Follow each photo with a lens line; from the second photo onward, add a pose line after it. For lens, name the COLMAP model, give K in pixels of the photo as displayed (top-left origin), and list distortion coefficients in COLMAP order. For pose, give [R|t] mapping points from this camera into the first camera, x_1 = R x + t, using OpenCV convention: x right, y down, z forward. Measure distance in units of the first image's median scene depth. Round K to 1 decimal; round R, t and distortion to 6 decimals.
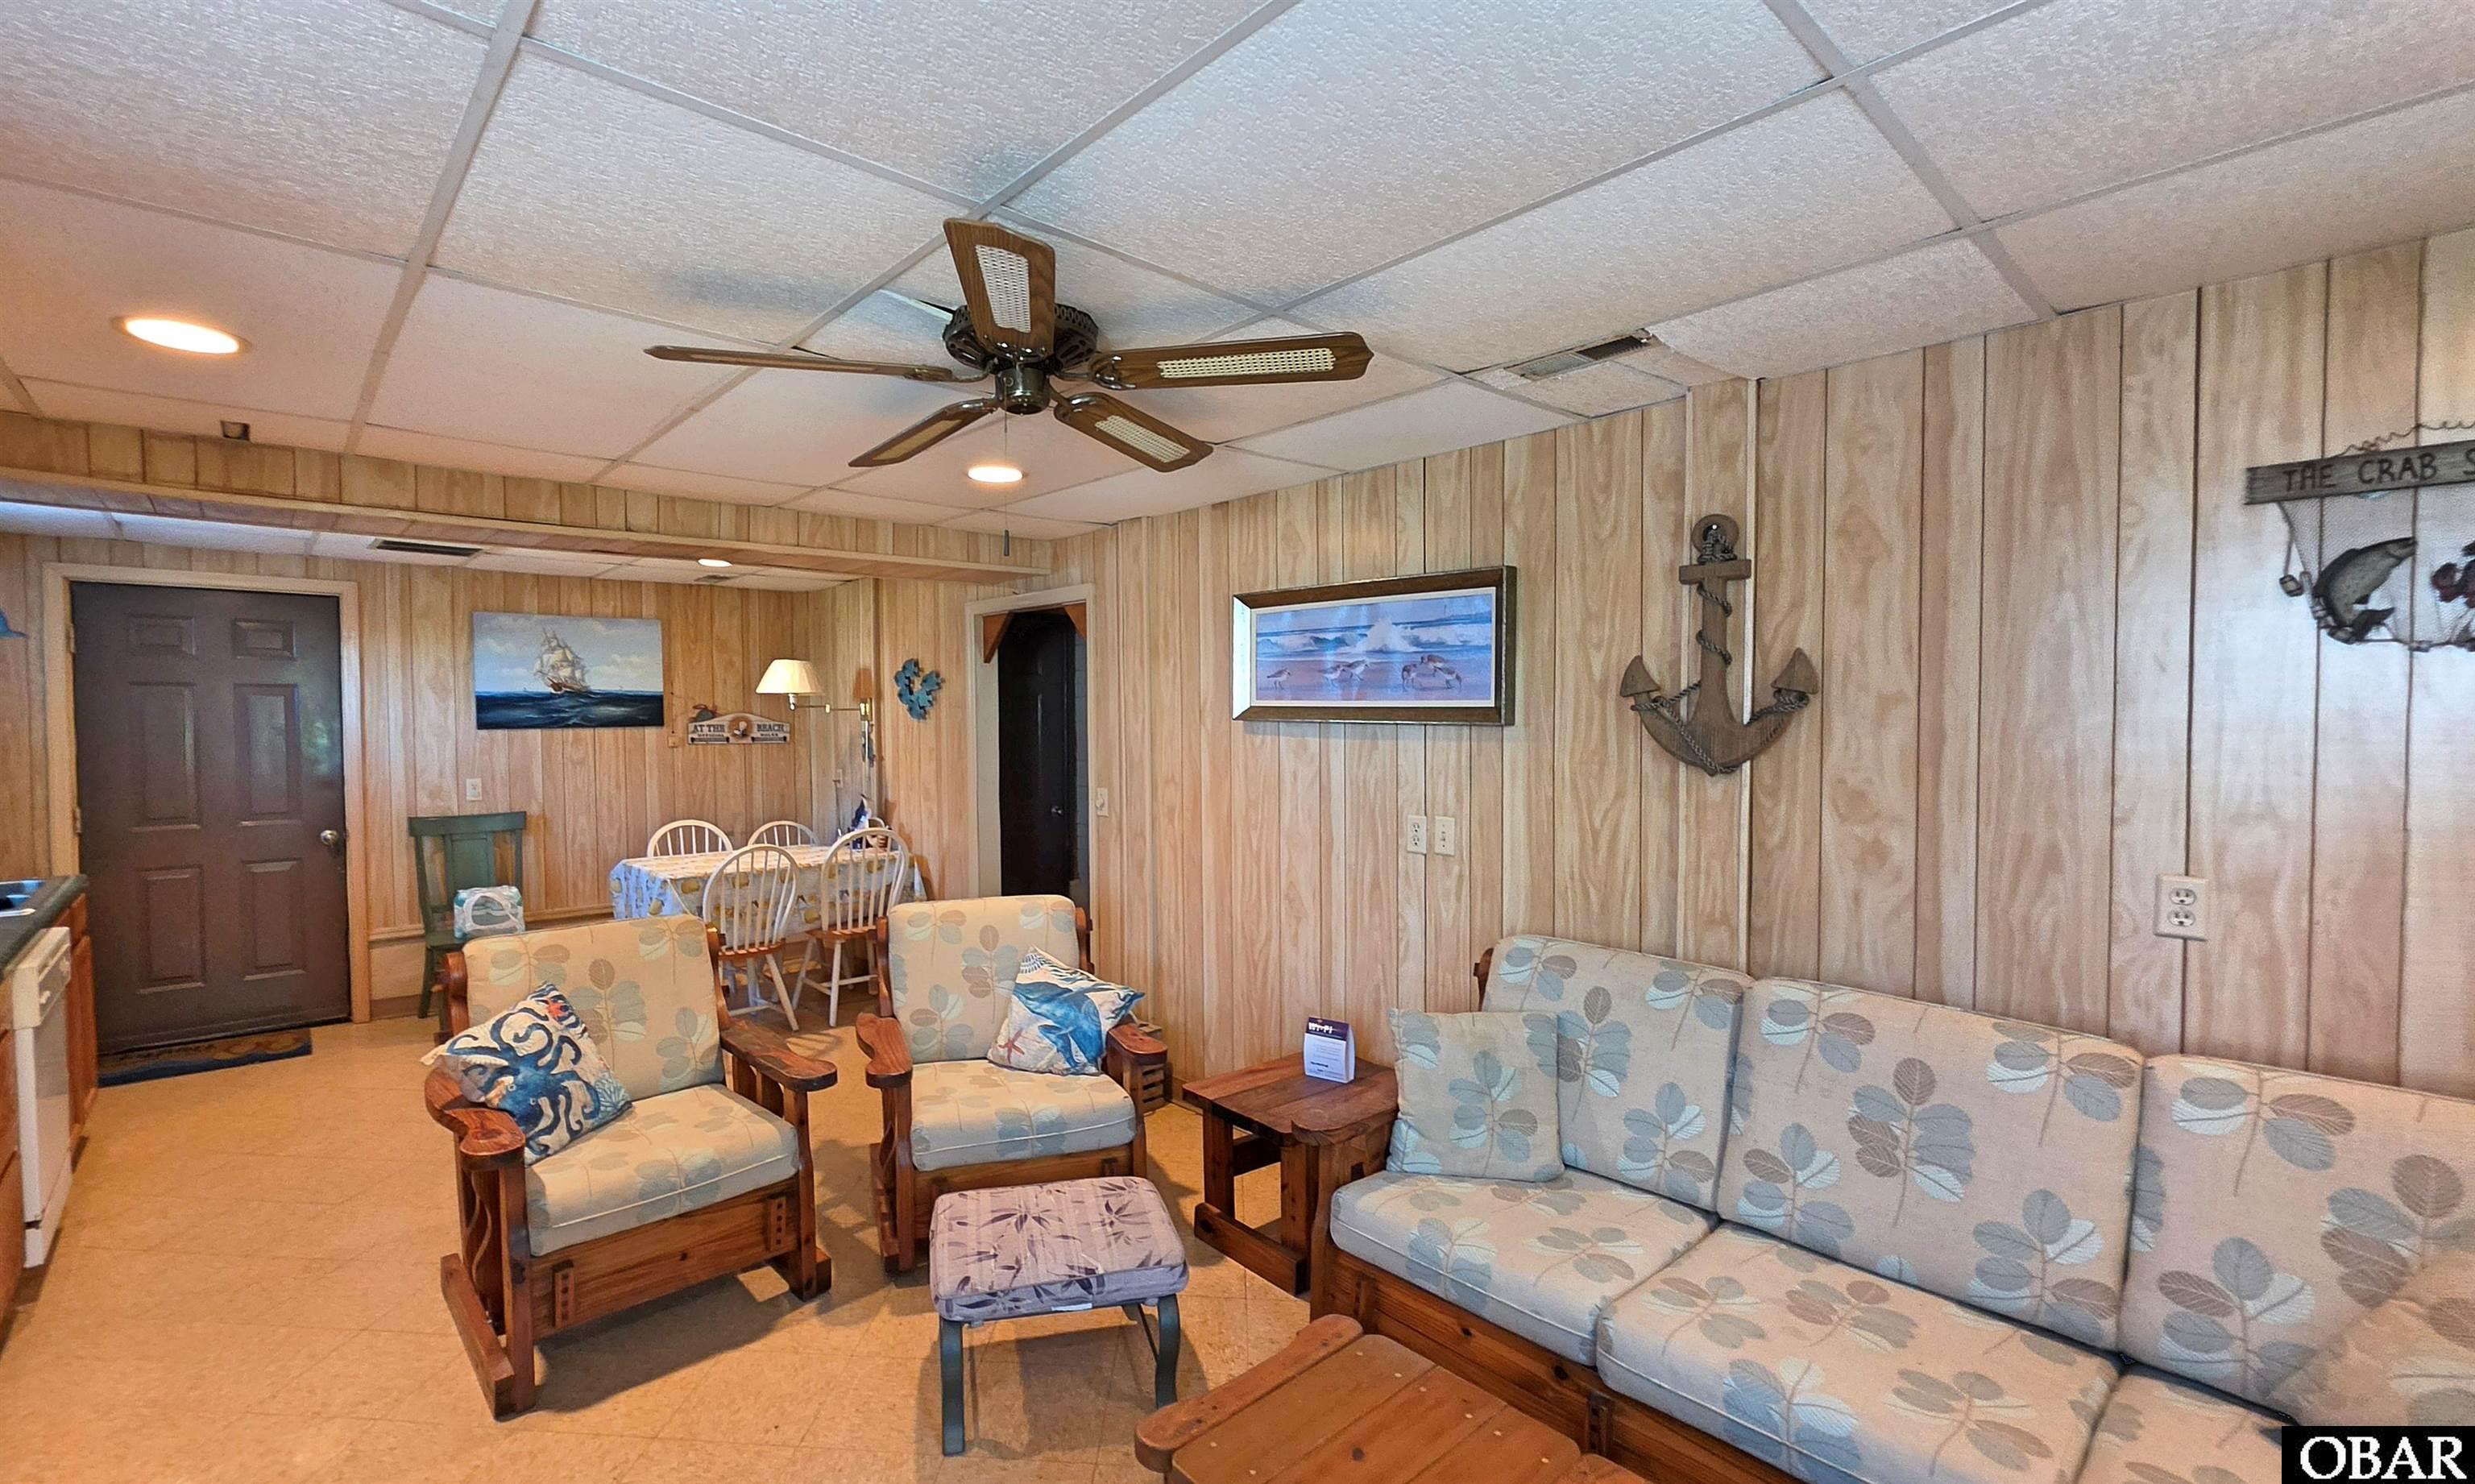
lens RADIAL K [[976.5, 0, 1222.7], [0, 976.5, 747.9], [0, 0, 1]] dist [-0.001733, -0.000197]
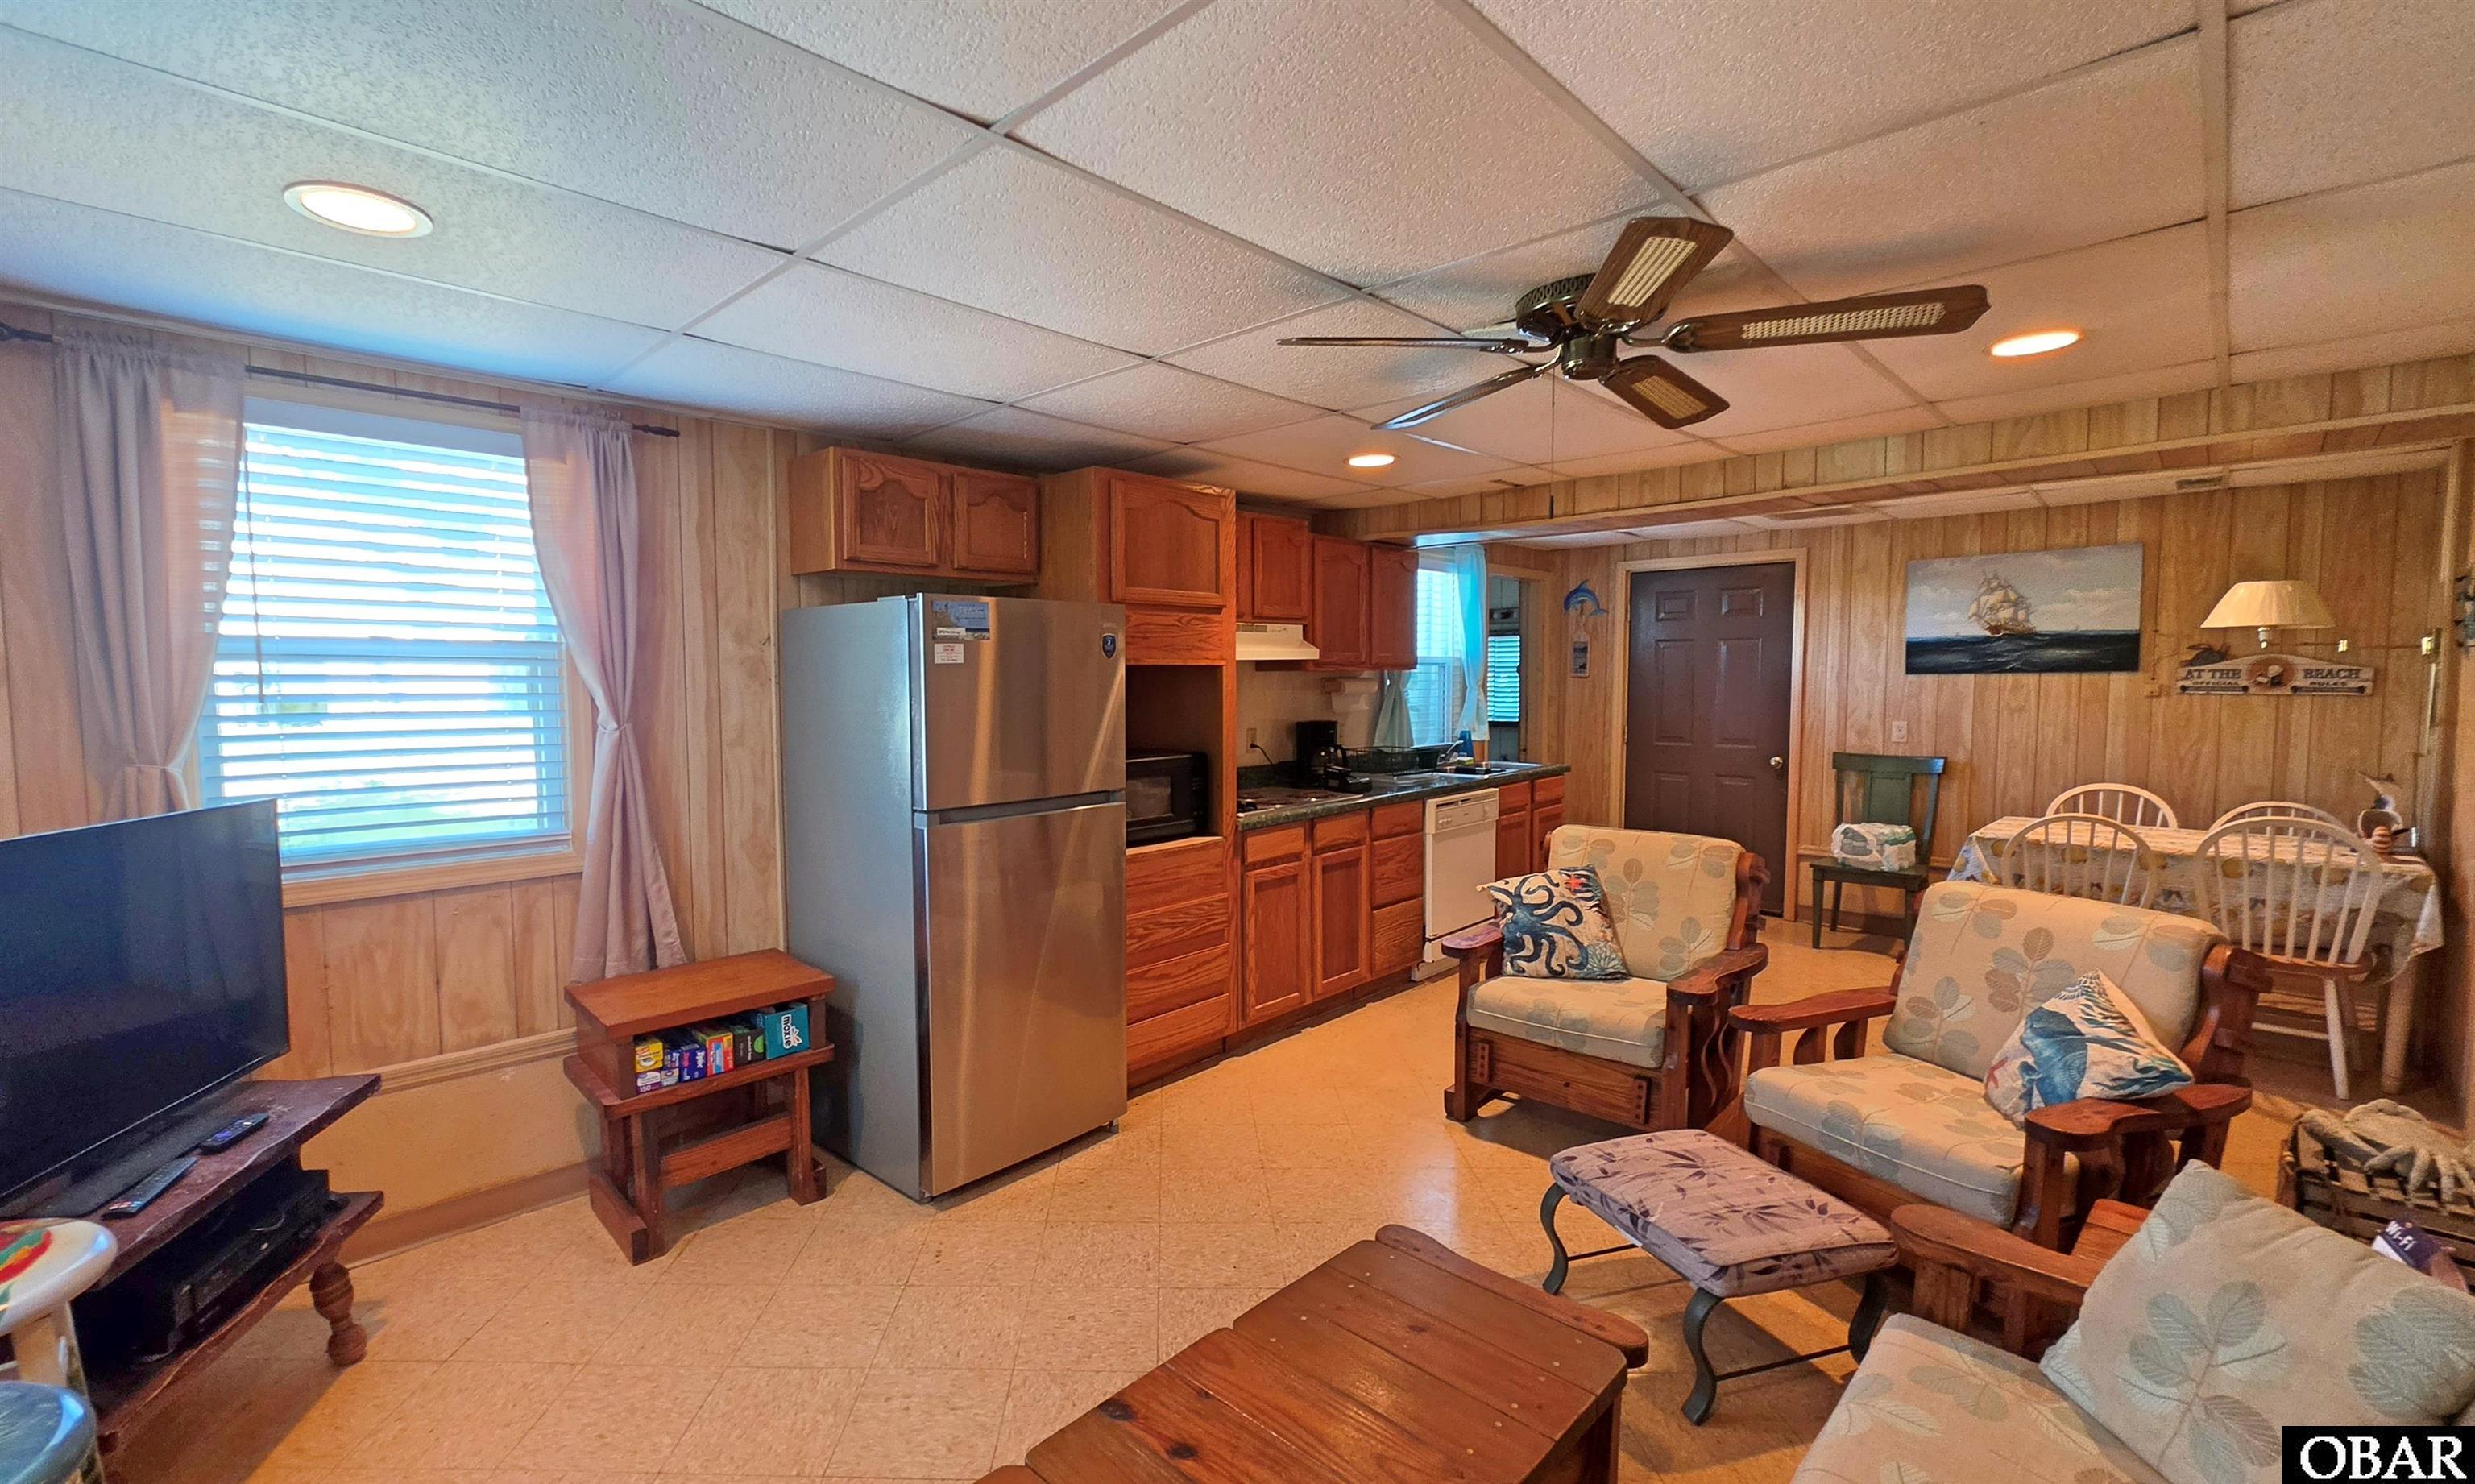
lens RADIAL K [[1059.6, 0, 1223.3], [0, 1059.6, 746.1], [0, 0, 1]] dist [-0.003467, 0.001163]
pose [[0.129874, 0.070075, -0.989051, 0.270344], [-0.022518, 0.997451, 0.067714, -0.002576], [0.991275, 0.013477, 0.131121, 0.133032]]
